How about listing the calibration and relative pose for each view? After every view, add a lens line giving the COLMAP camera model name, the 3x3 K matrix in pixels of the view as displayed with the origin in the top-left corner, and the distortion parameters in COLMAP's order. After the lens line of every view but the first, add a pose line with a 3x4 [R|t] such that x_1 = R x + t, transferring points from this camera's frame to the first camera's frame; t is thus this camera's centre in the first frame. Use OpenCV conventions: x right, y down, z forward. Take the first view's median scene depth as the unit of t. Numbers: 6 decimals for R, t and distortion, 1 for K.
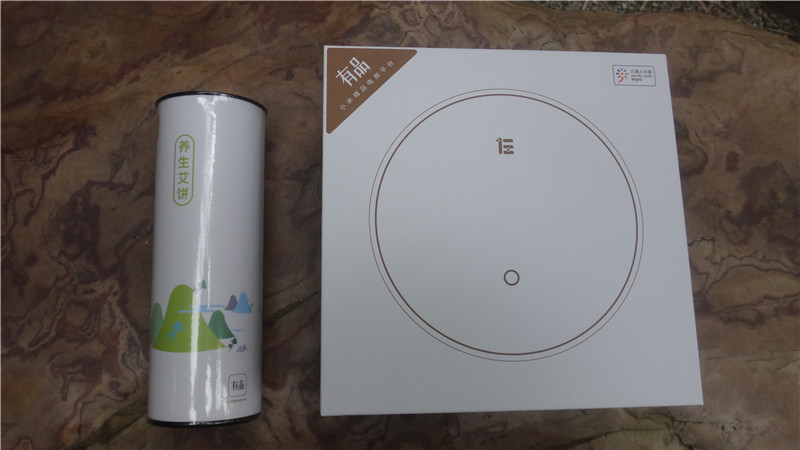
lens RADIAL K [[672.8, 0, 402.0], [0, 672.8, 225.4], [0, 0, 1]] dist [-0.038273, -0.046854]
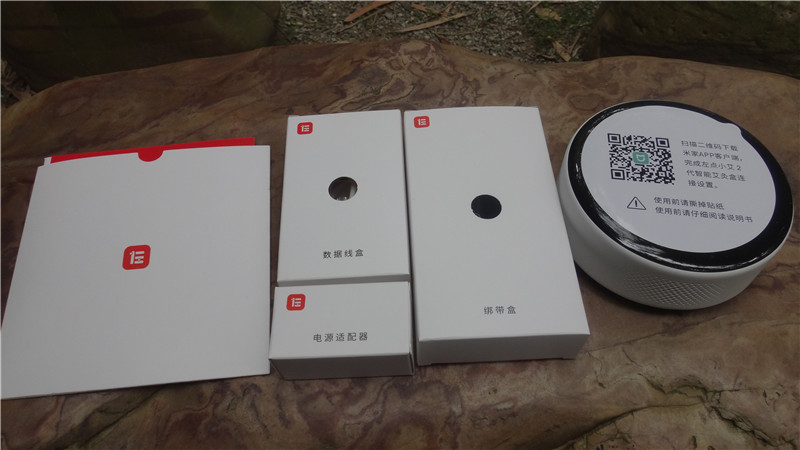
lens RADIAL K [[672.8, 0, 398.4], [0, 672.8, 223.9], [0, 0, 1]] dist [-0.038273, -0.046854]
pose [[0.995512, -0.075366, -0.057241, 0.063668], [0.045823, 0.913064, -0.405234, 0.412946], [0.082805, 0.400792, 0.912419, 0.063641]]
